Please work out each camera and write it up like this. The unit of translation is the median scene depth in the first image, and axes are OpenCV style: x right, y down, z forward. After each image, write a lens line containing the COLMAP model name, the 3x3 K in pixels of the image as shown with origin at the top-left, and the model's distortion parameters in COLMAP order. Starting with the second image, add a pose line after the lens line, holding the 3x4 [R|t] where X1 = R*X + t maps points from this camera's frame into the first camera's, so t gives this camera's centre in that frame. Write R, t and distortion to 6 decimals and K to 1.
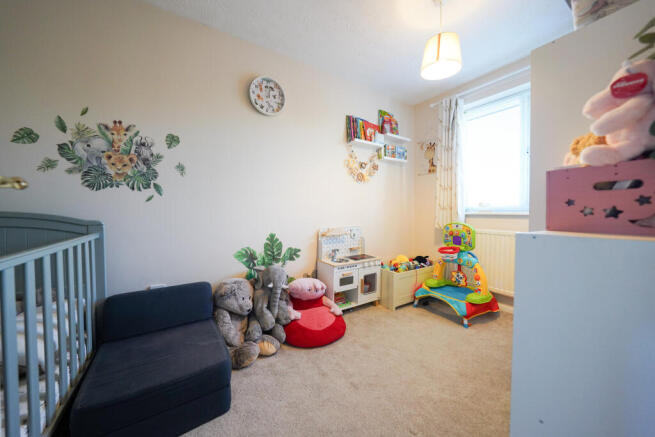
lens RADIAL K [[233.6, 0, 325.9], [0, 233.6, 214.8], [0, 0, 1]] dist [-0.000848, 0.000071]
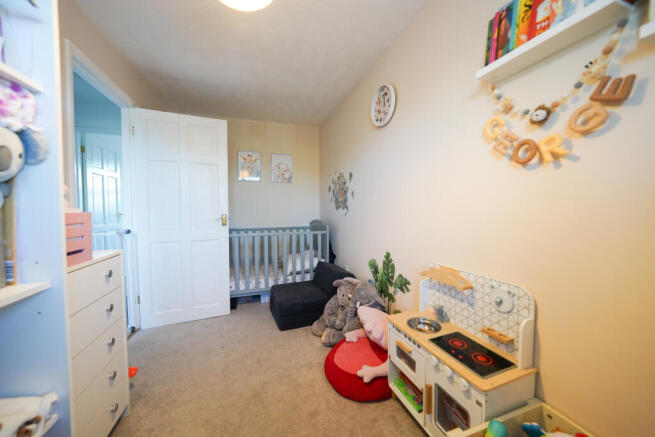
lens RADIAL K [[233.6, 0, 325.9], [0, 233.6, 214.8], [0, 0, 1]] dist [-0.000848, 0.000071]
pose [[-0.231980, 0.036171, -0.972048, 0.723583], [-0.002010, 0.999288, 0.037664, -0.101962], [0.972718, 0.010691, -0.231743, 0.986334]]
